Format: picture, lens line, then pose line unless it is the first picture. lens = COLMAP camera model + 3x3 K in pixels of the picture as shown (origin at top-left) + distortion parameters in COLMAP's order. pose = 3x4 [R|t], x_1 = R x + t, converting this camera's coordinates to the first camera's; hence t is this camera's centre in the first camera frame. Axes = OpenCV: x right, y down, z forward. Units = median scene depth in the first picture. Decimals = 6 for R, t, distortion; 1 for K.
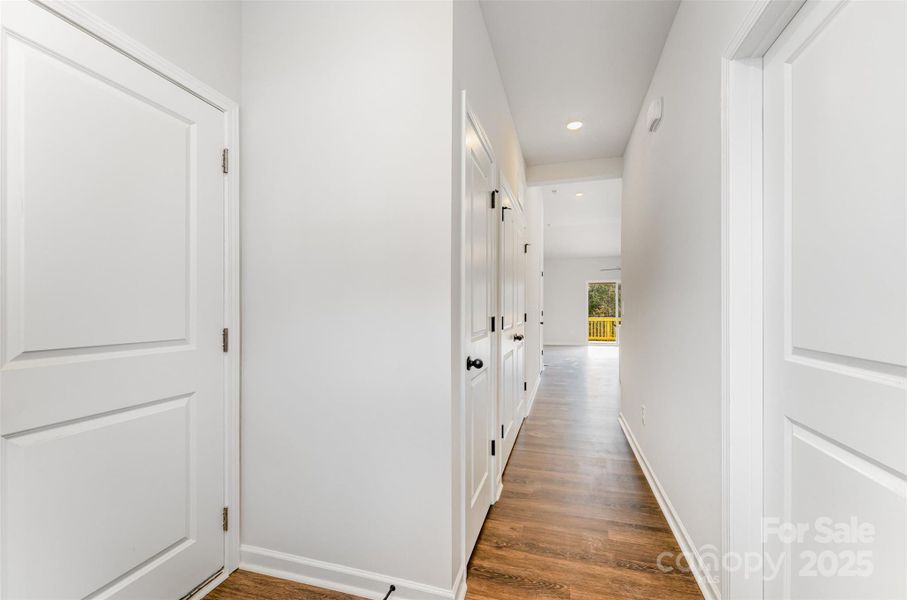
lens RADIAL K [[366.3, 0, 458.8], [0, 366.3, 301.9], [0, 0, 1]] dist [0.000161, -0.000169]
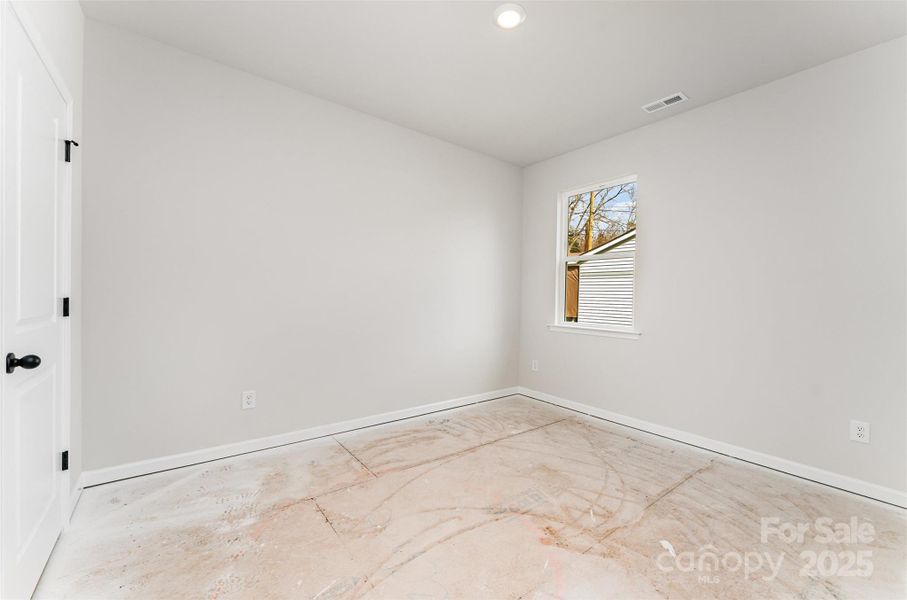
lens RADIAL K [[366.3, 0, 458.8], [0, 366.3, 301.9], [0, 0, 1]] dist [0.000161, -0.000169]
pose [[0.587238, -0.003181, 0.809408, -0.036924], [-0.033306, 0.999050, 0.028090, -0.000282], [-0.808729, -0.043453, 0.586574, -0.122022]]
